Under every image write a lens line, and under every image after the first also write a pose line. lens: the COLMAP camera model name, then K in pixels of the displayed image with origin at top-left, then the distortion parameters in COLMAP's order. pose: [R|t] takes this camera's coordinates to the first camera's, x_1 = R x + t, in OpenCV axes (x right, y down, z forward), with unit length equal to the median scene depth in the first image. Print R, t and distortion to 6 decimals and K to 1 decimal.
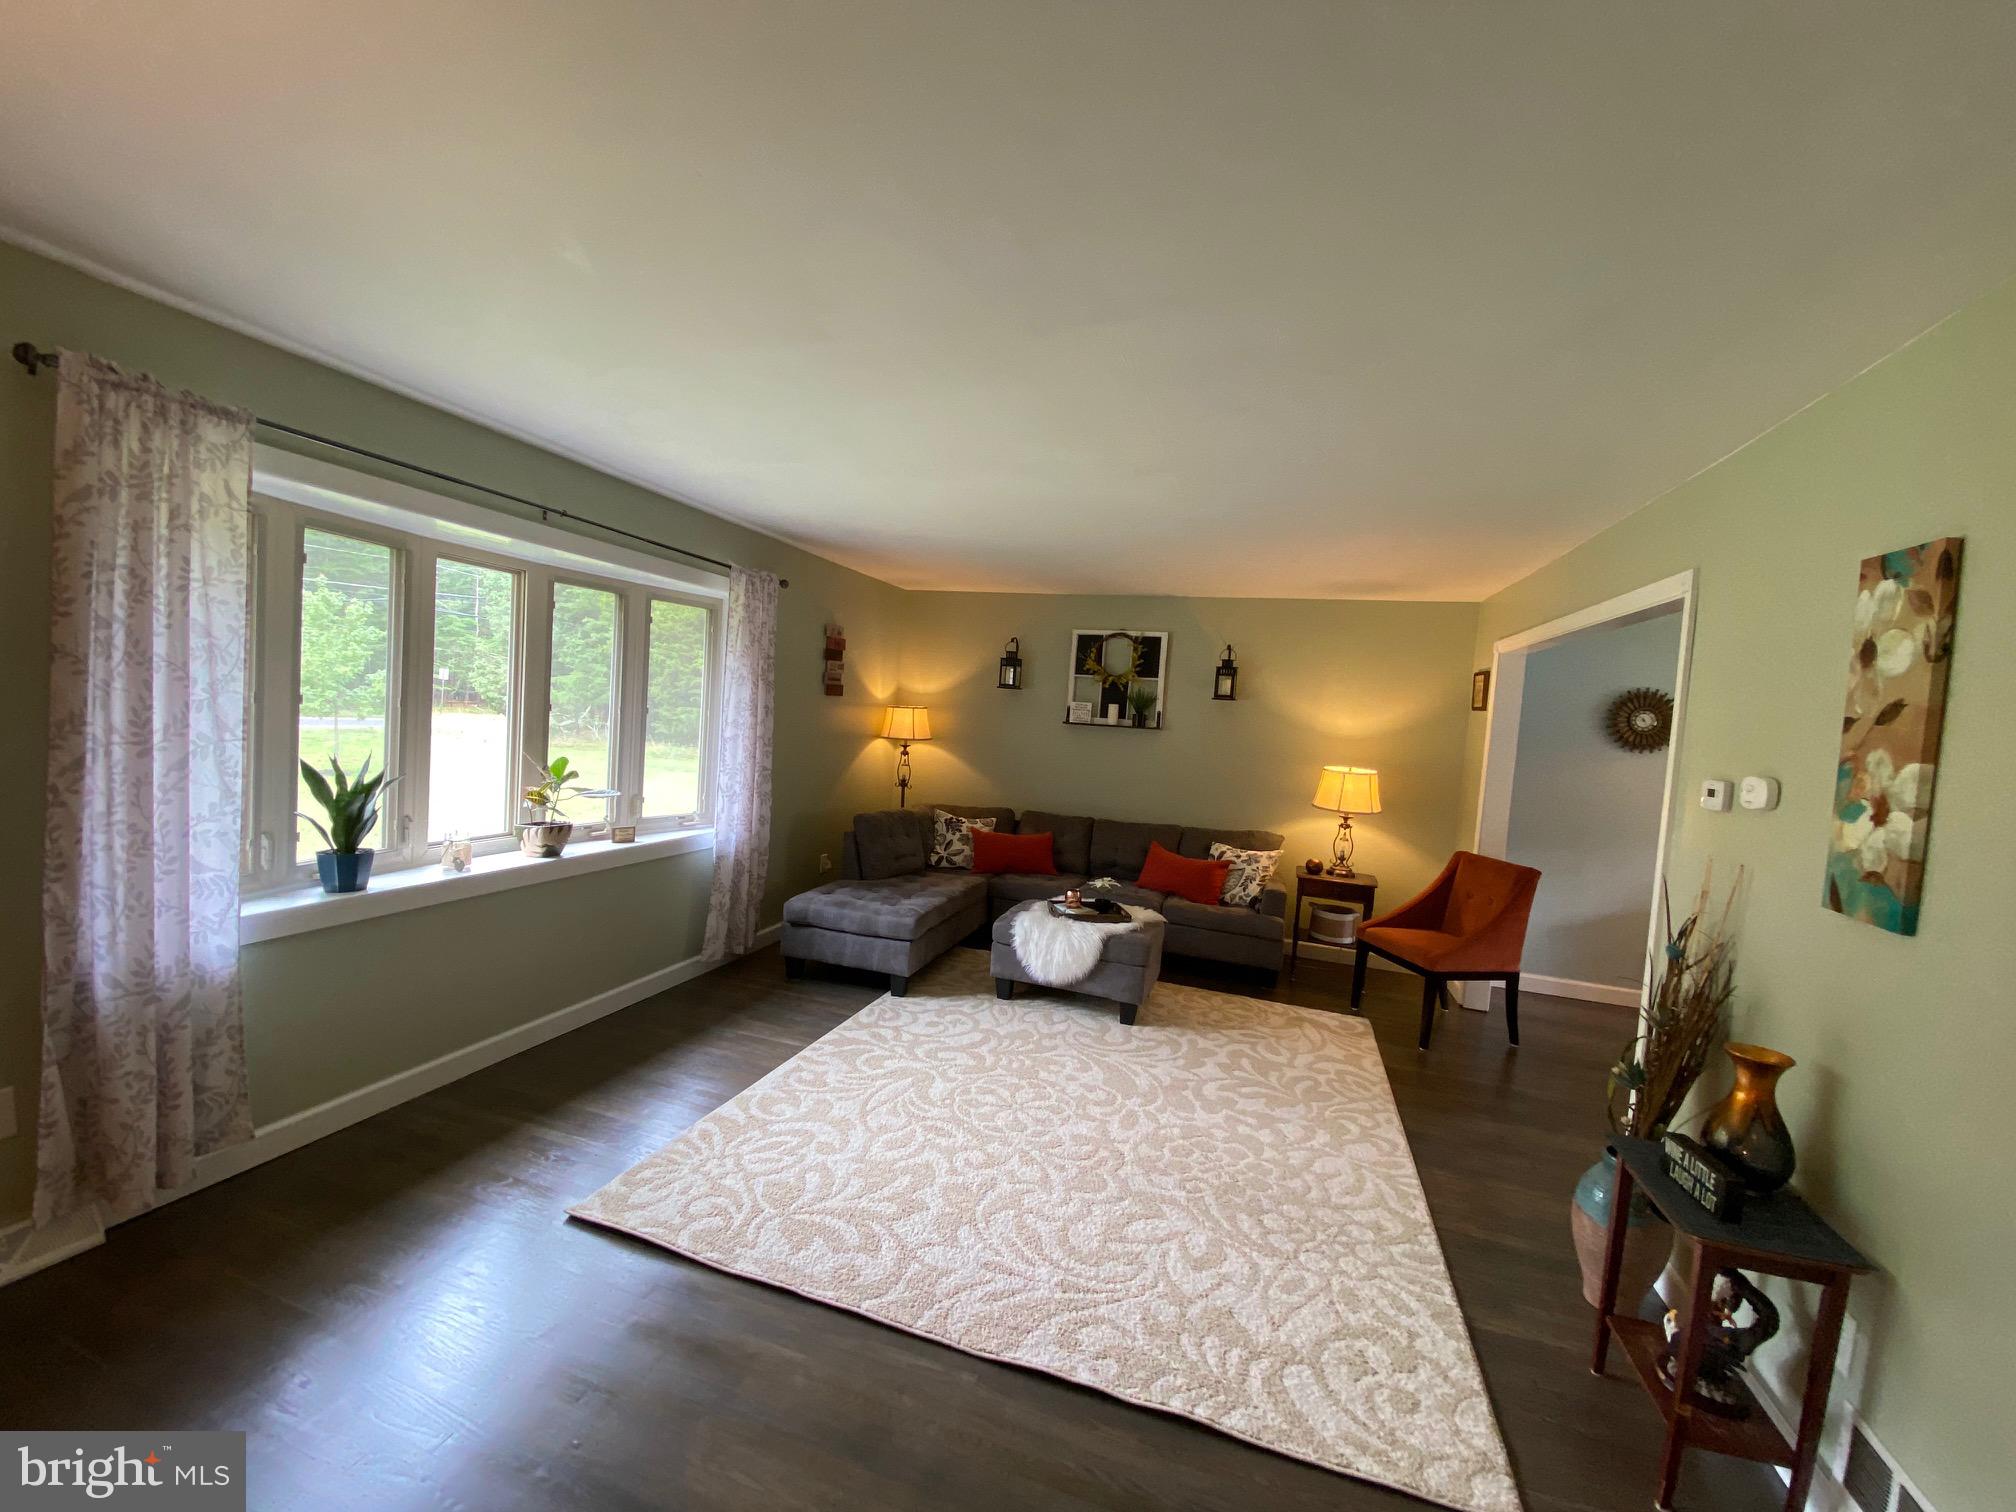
lens RADIAL K [[794.5, 0, 995.5], [0, 794.5, 765.6], [0, 0, 1]] dist [0.002962, 0.000040]
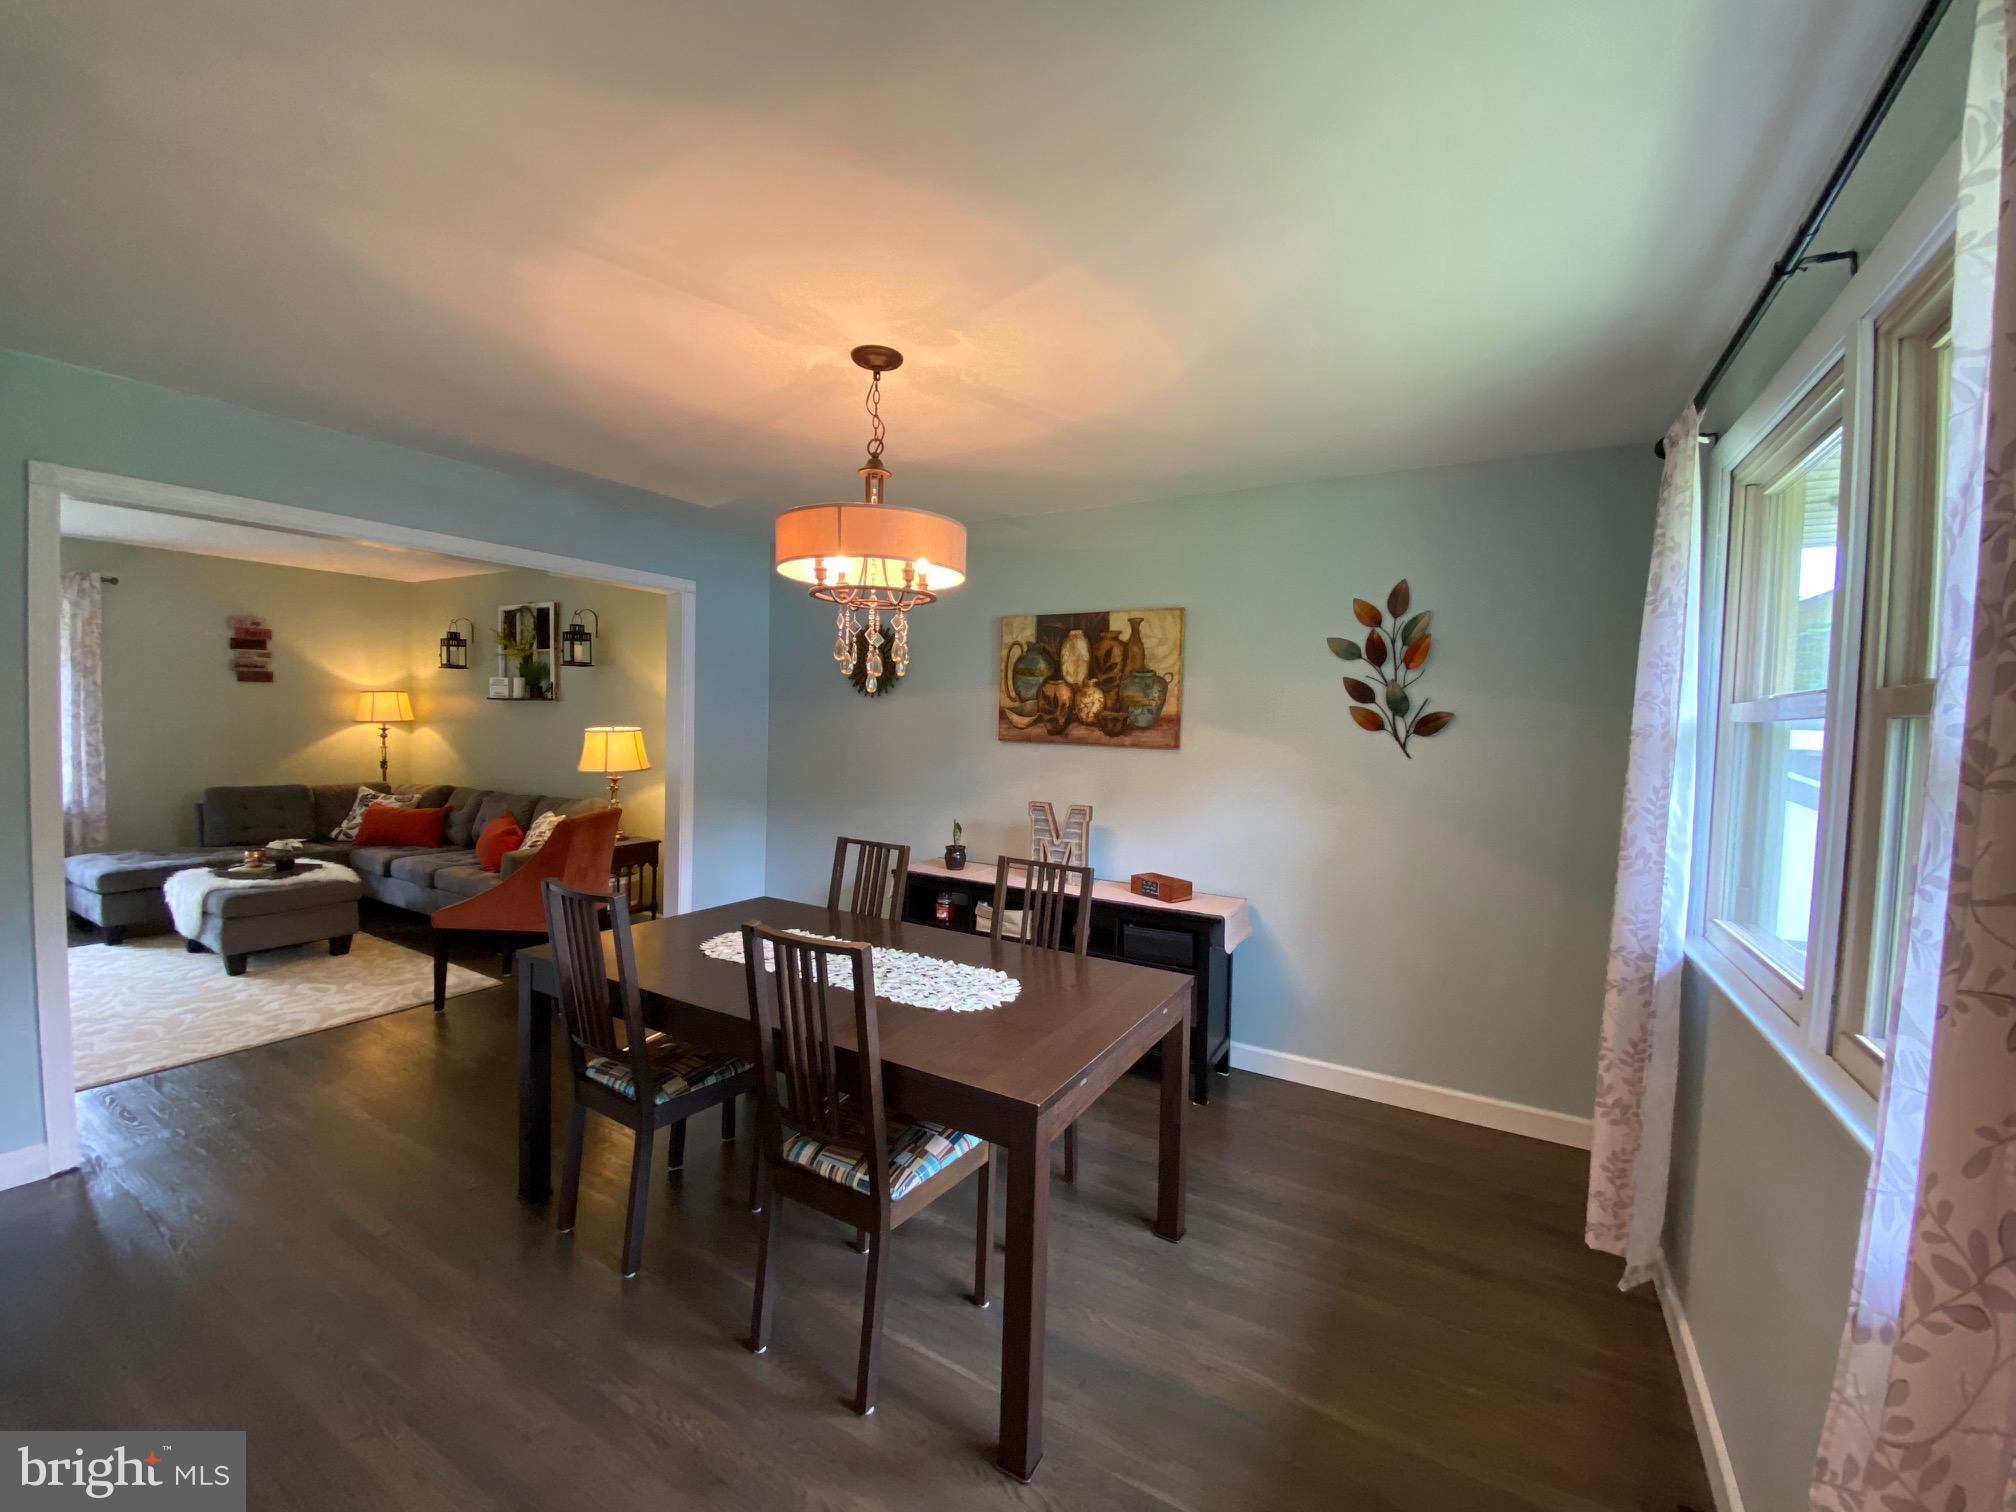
lens RADIAL K [[826.1, 0, 1001.6], [0, 826.1, 767.8], [0, 0, 1]] dist [0.016226, -0.016542]
pose [[0.974996, -0.028663, -0.220364, 1.094244], [0.025295, 0.999516, -0.018090, 0.079910], [0.220776, 0.012063, 0.975250, 0.133868]]
